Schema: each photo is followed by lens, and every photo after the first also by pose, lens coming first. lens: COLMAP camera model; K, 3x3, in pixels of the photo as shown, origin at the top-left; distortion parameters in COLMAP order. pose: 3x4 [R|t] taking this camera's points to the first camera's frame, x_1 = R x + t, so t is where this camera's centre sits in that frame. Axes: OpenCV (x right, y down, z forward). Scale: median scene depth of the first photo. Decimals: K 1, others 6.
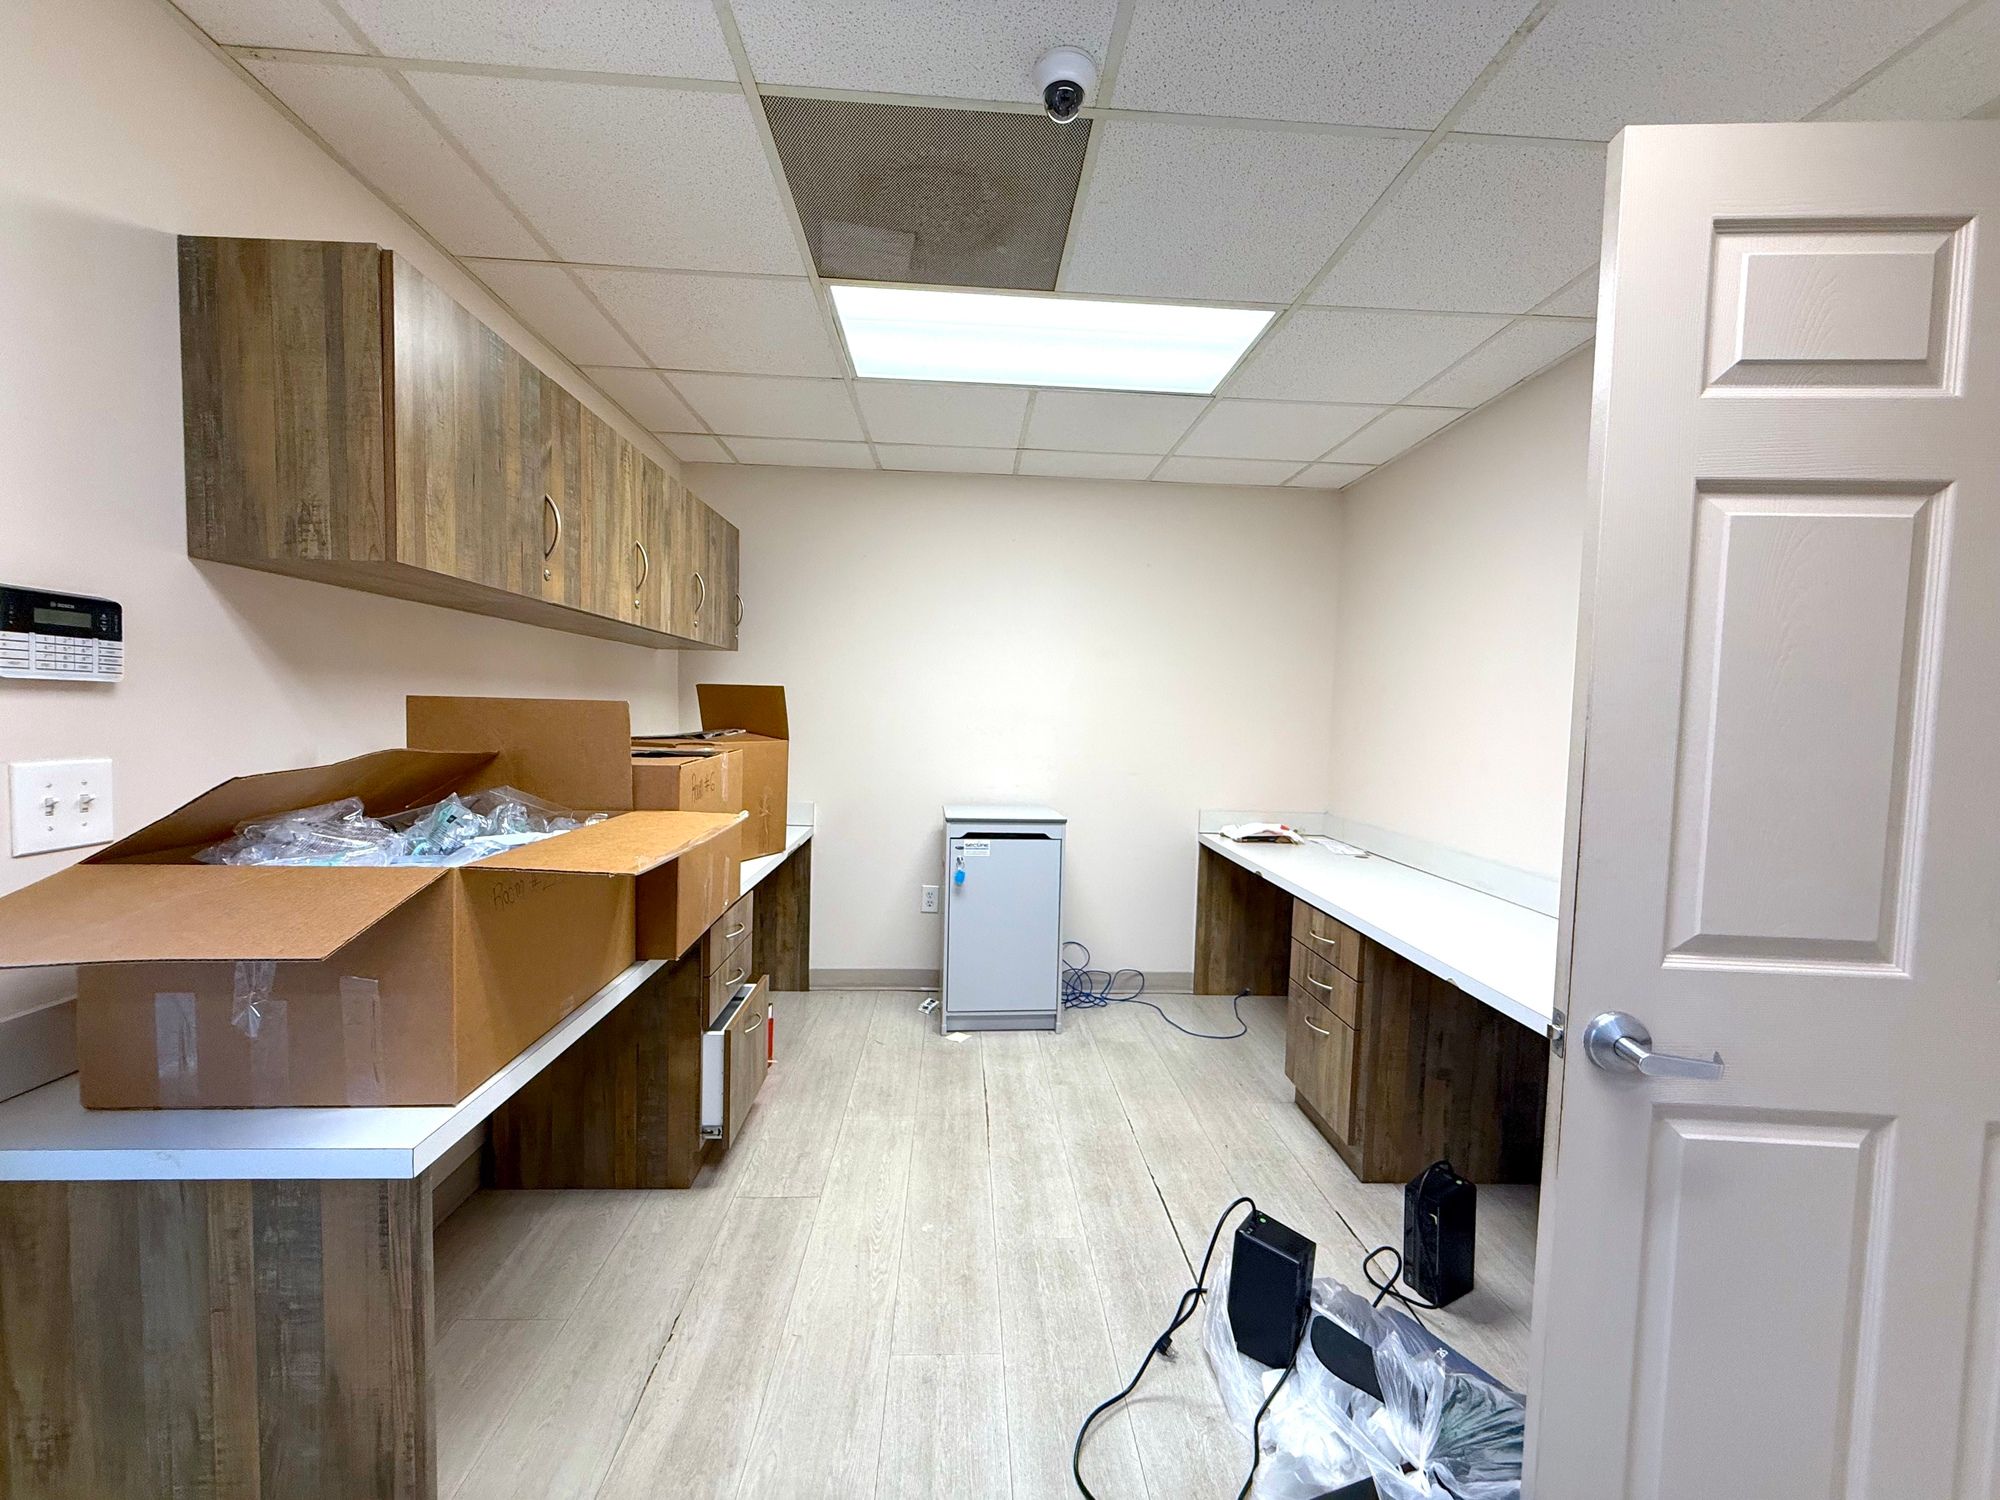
lens RADIAL K [[797.8, 0, 996.7], [0, 797.8, 744.0], [0, 0, 1]] dist [-0.000478, -0.000085]
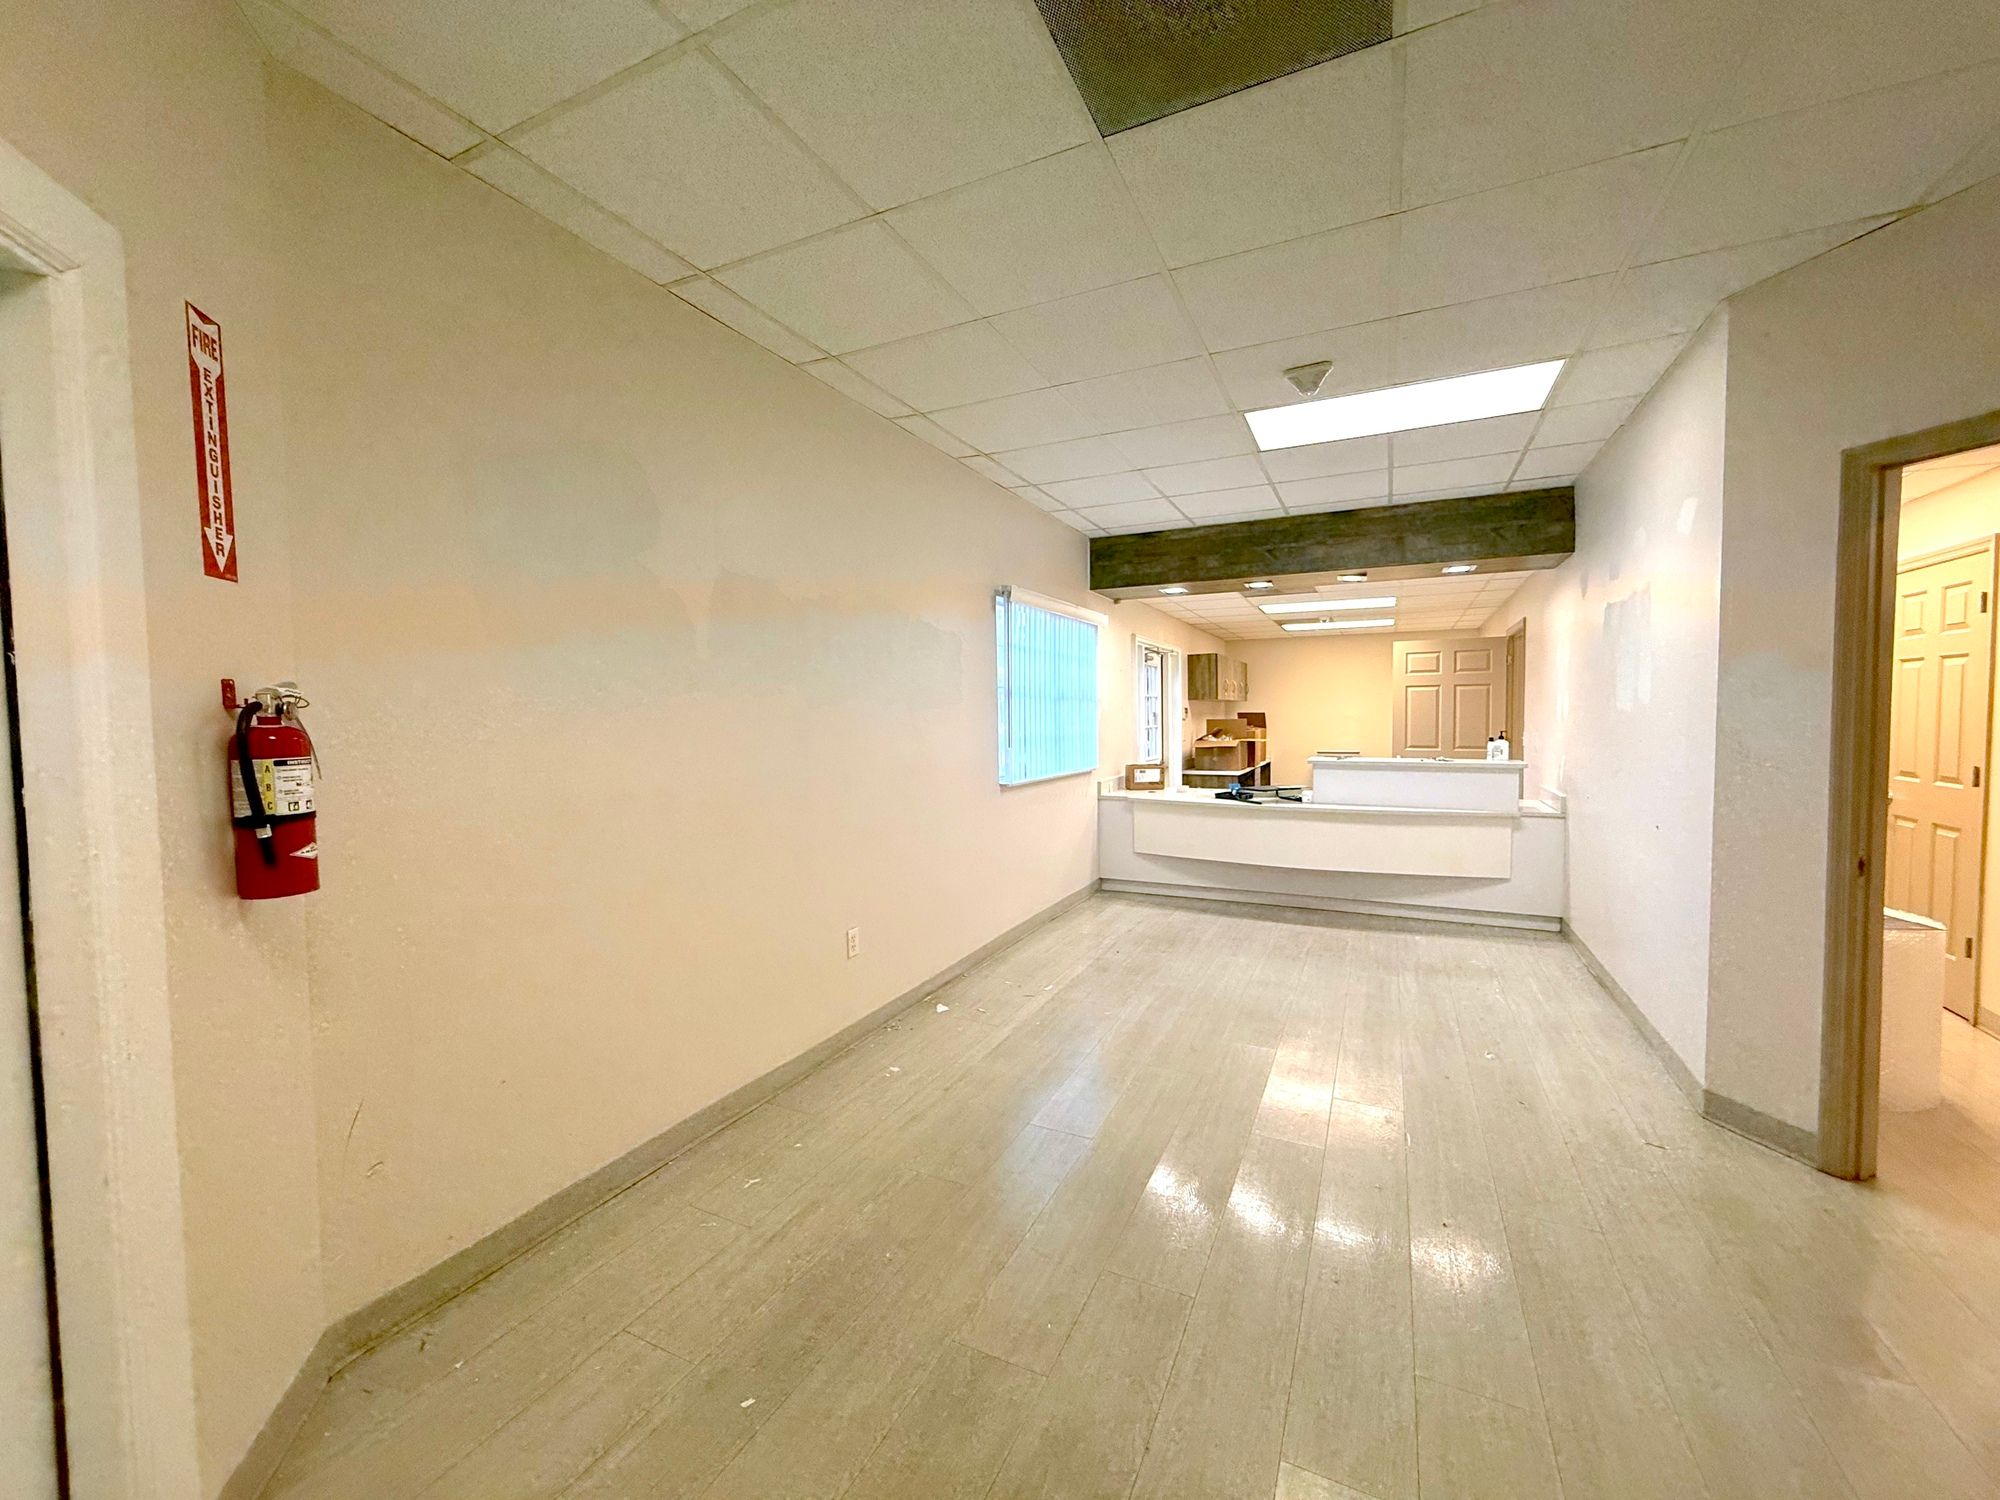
lens RADIAL K [[797.8, 0, 996.7], [0, 797.8, 744.0], [0, 0, 1]] dist [-0.000478, -0.000085]
pose [[0.884387, -0.019697, -0.466339, 0.323880], [0.014218, 0.999782, -0.015266, 0.100880], [0.466538, 0.006871, 0.884475, -2.639167]]
